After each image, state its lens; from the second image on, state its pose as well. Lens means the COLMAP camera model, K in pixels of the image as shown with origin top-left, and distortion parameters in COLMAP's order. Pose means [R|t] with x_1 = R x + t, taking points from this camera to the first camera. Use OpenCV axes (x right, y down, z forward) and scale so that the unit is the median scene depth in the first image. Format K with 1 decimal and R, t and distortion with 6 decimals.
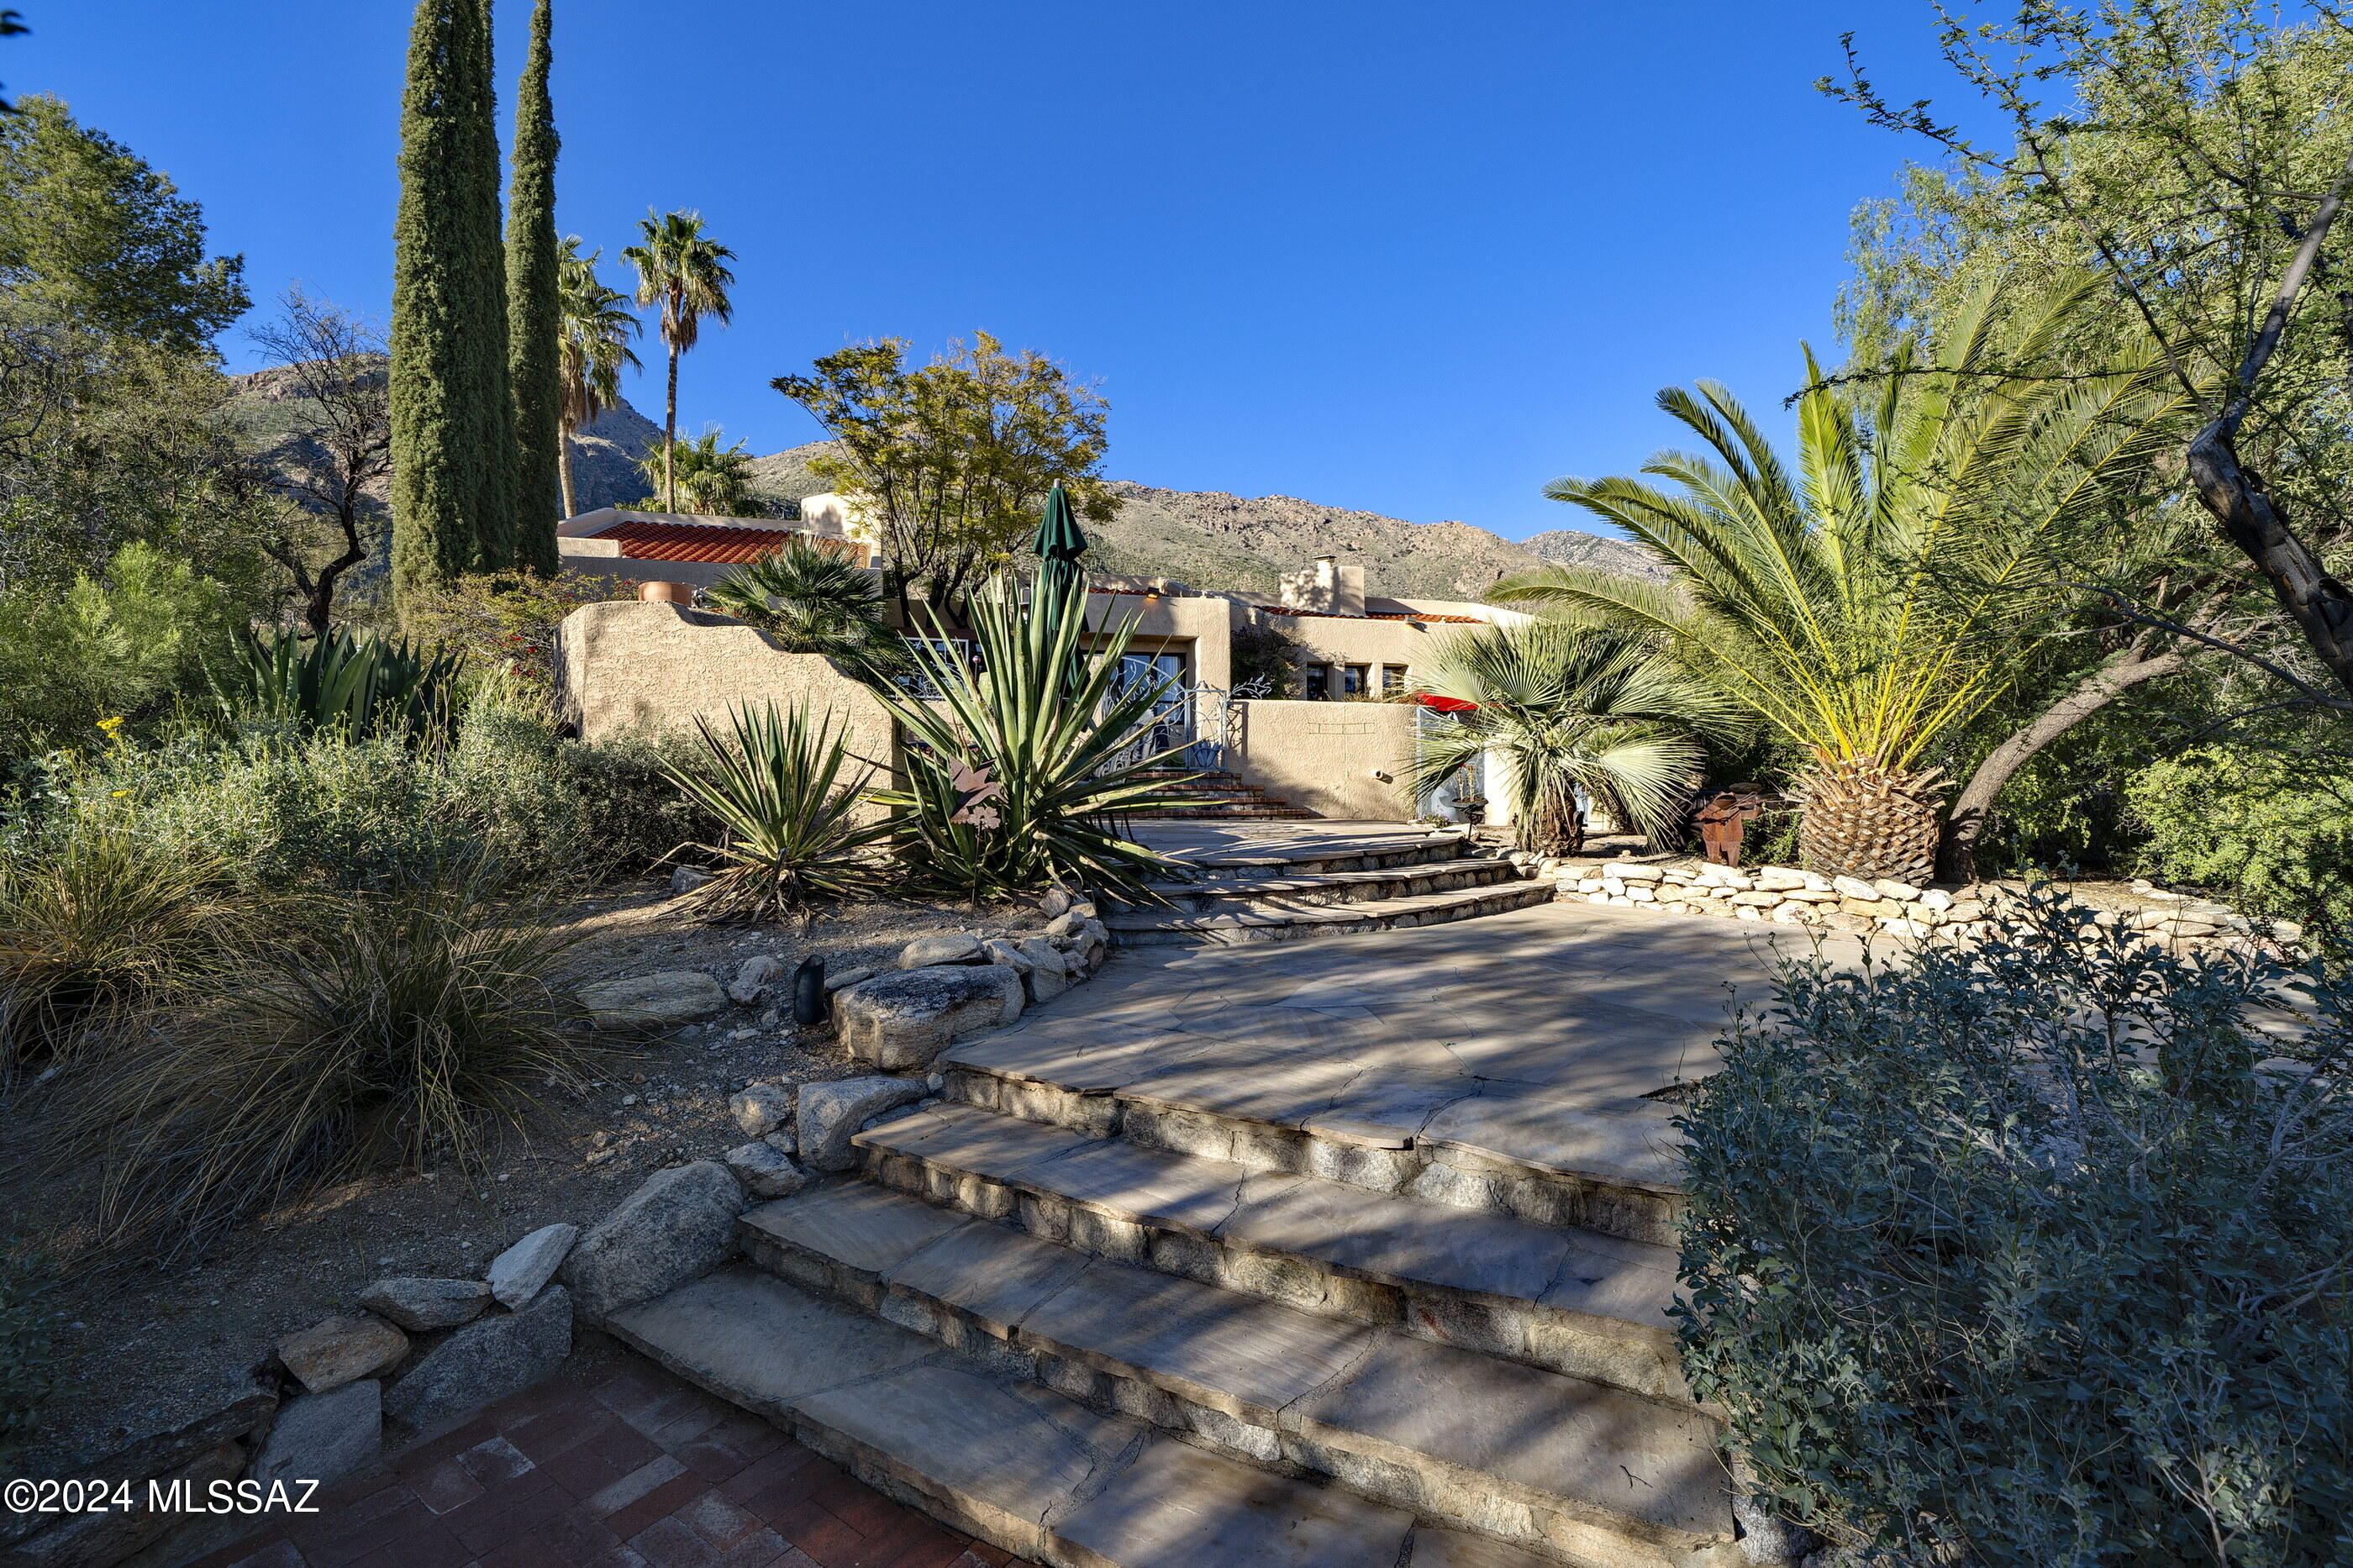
lens RADIAL K [[1032.3, 0, 1171.3], [0, 1032.3, 772.7], [0, 0, 1]] dist [0.003680, 0.000096]
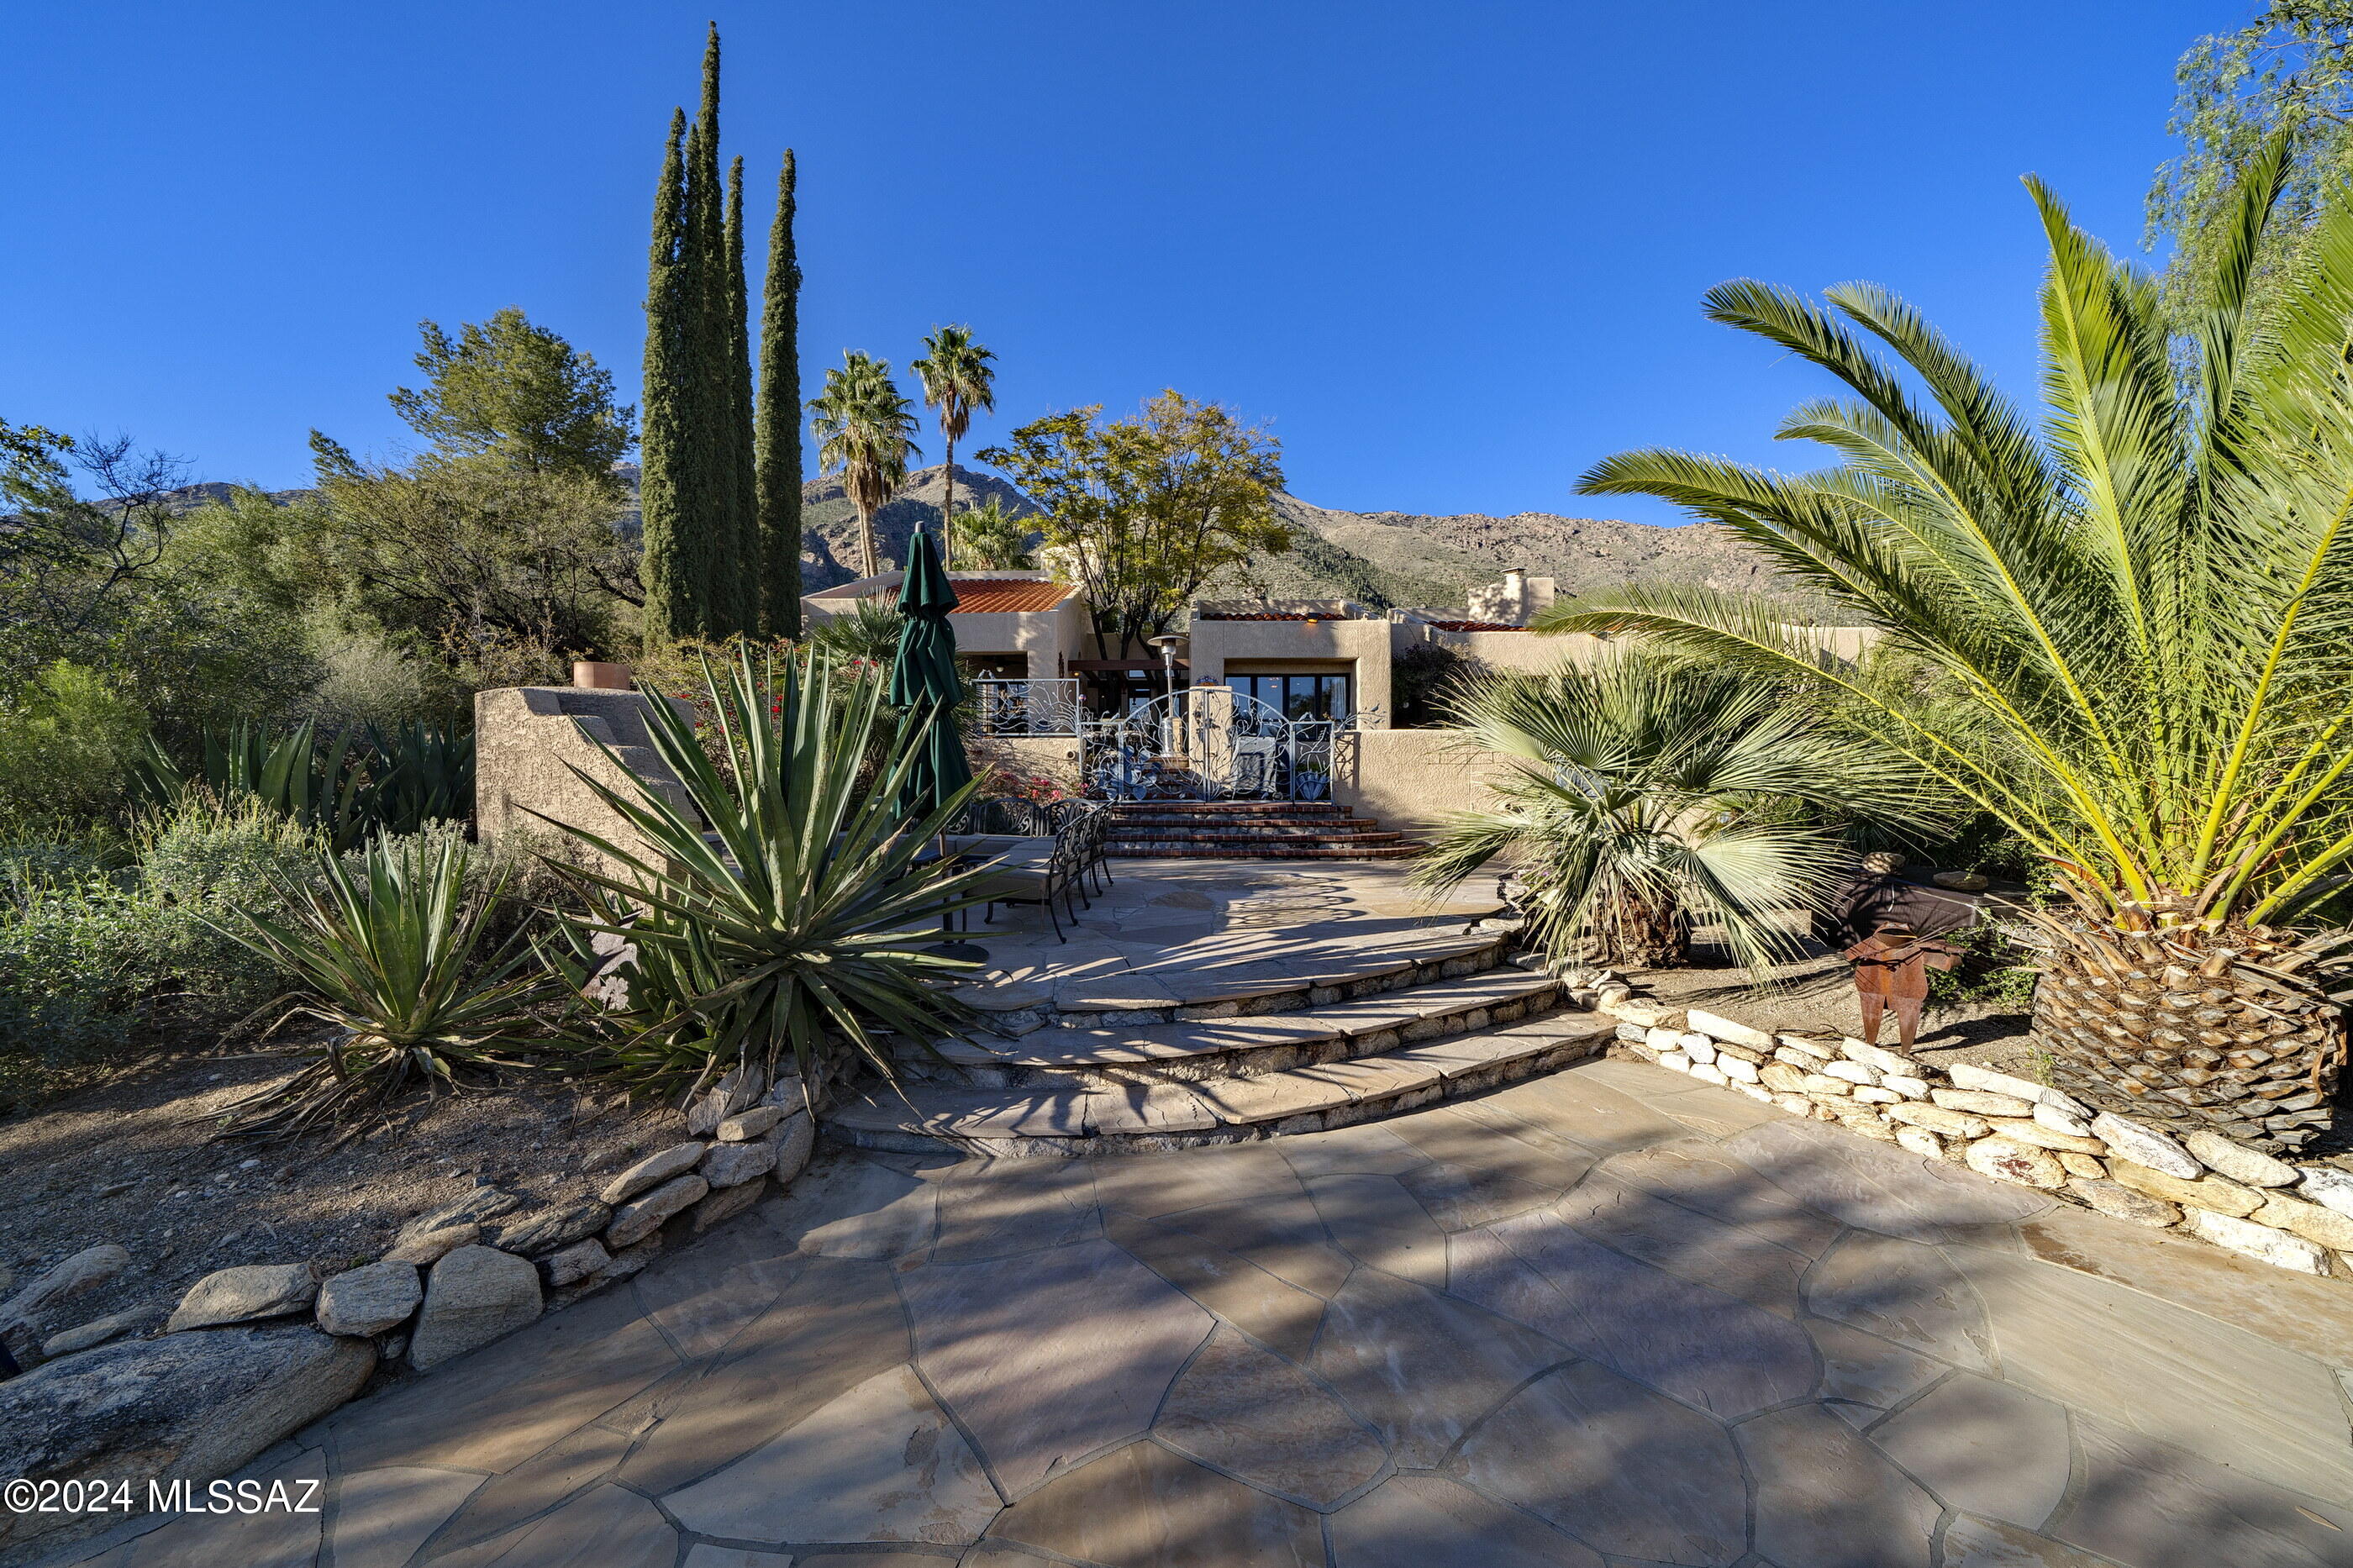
lens RADIAL K [[834.9, 0, 1179.7], [0, 834.9, 772.4], [0, 0, 1]] dist [-0.001505, 0.000090]
pose [[0.956141, 0.002922, -0.292893, 0.158871], [0.002809, 0.999813, 0.019147, -0.051984], [0.292894, -0.019130, 0.955954, 0.226852]]
